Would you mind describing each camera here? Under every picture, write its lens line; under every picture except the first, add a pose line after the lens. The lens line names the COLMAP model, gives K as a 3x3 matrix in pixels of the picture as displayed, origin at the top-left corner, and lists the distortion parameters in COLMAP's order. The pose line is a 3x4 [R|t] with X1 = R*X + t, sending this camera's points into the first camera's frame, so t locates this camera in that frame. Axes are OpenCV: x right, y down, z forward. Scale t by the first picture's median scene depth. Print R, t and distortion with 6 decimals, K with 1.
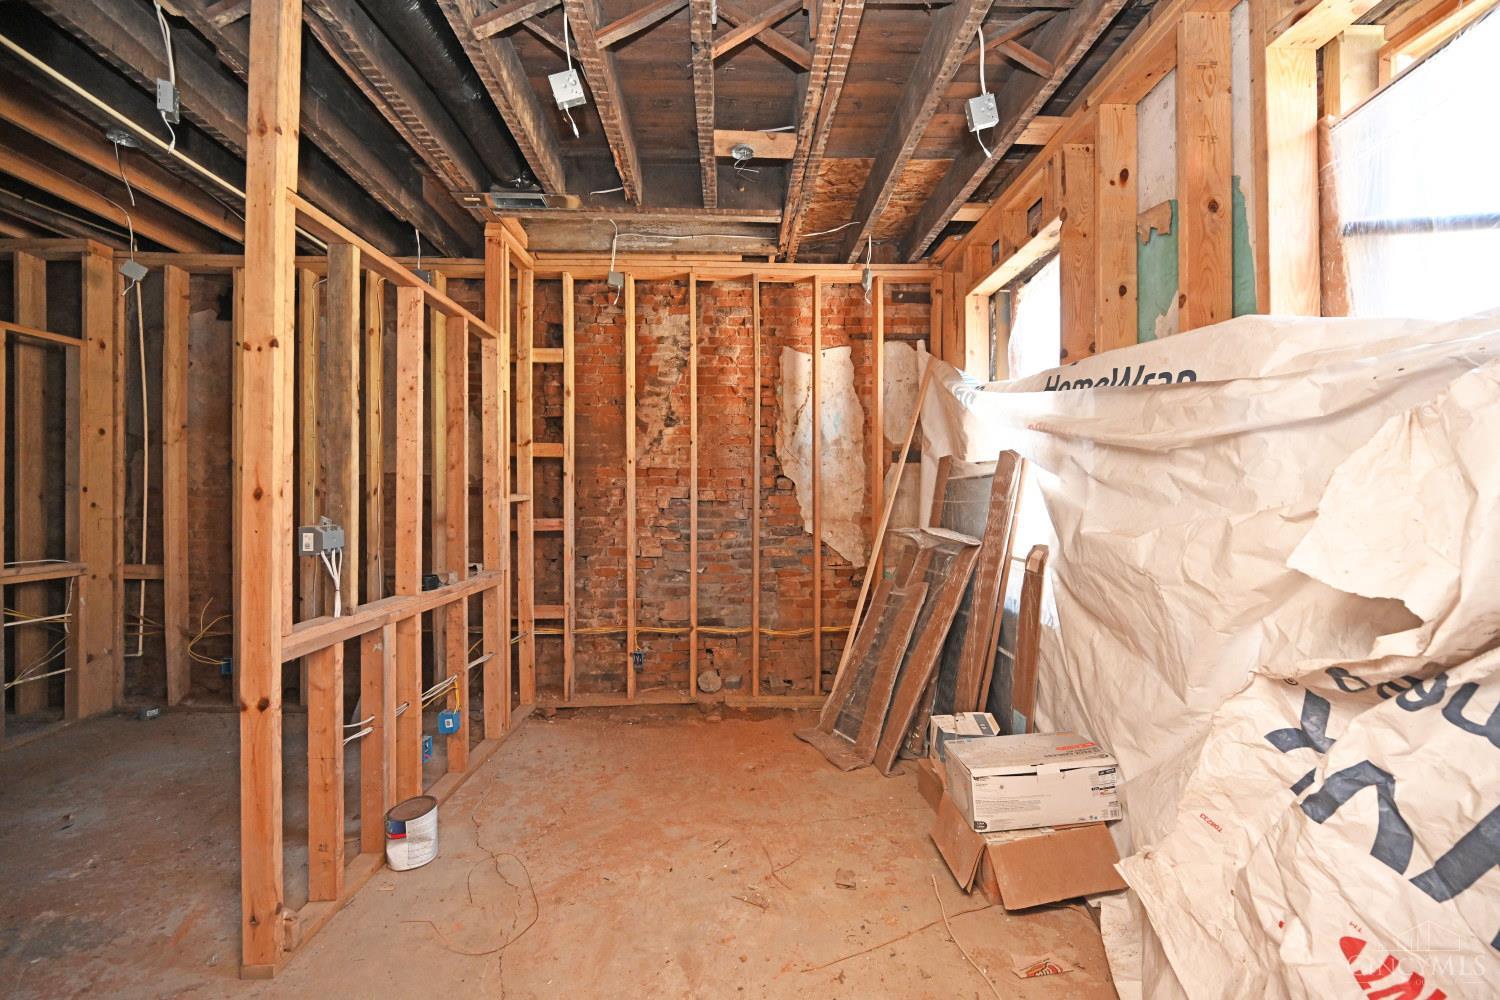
lens RADIAL K [[583.5, 0, 748.5], [0, 583.5, 501.5], [0, 0, 1]] dist [-0.002680, 0.000441]
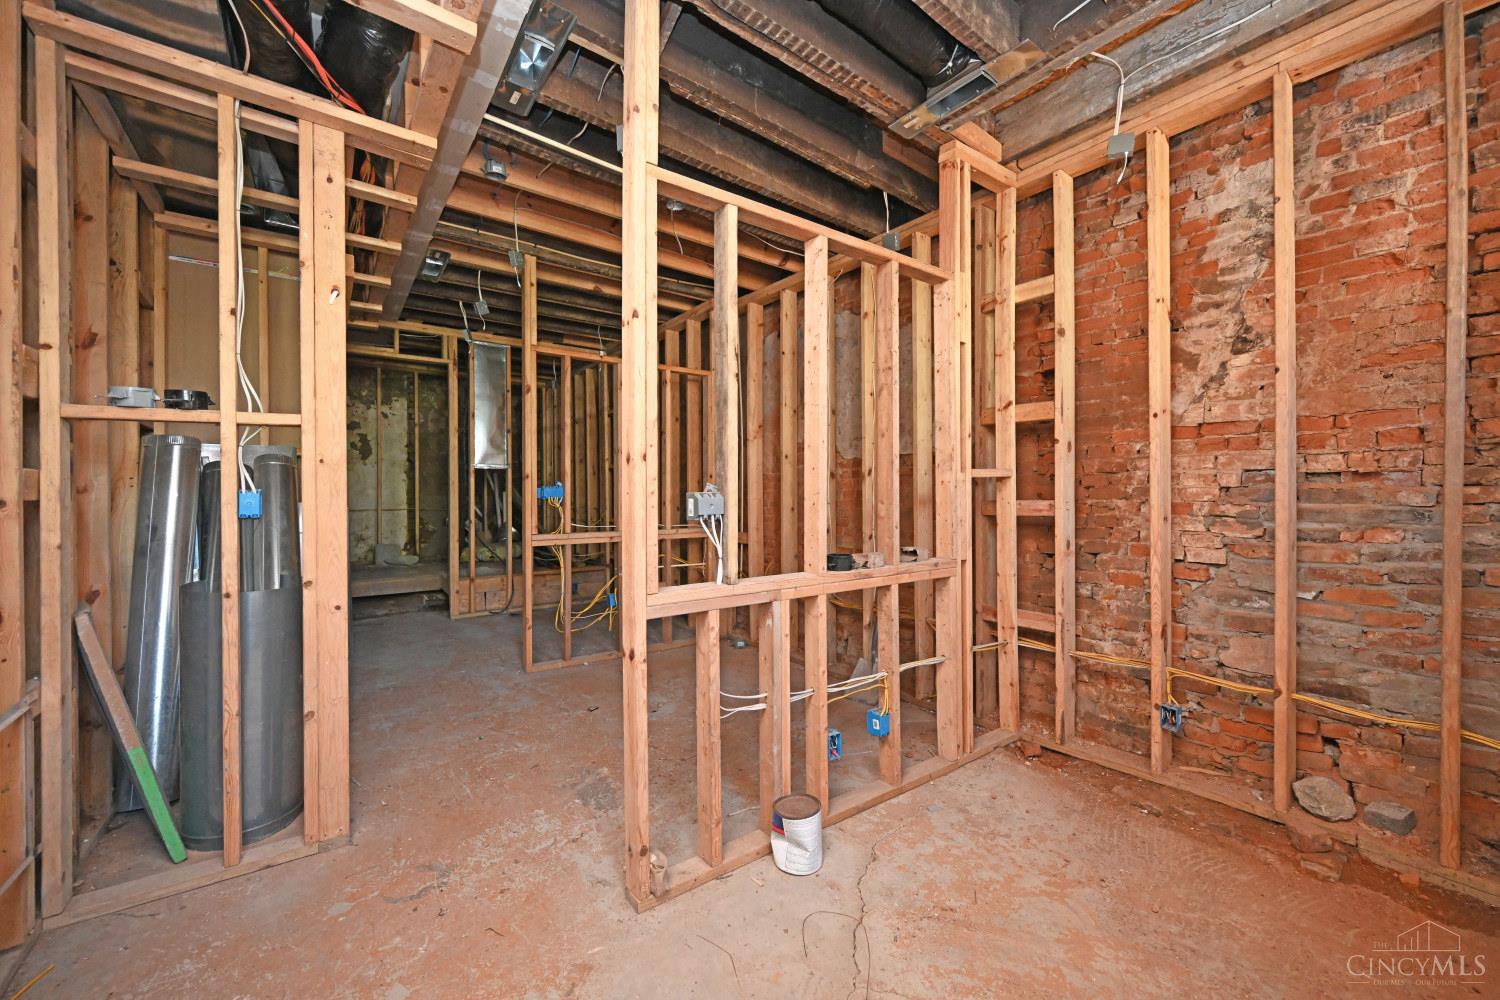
lens RADIAL K [[583.5, 0, 753.1], [0, 583.5, 498.6], [0, 0, 1]] dist [-0.002680, 0.000441]
pose [[0.576280, 0.005569, -0.817234, 0.075505], [-0.002598, 0.999984, 0.004982, 0.024446], [0.817248, -0.000748, 0.576285, 0.249212]]
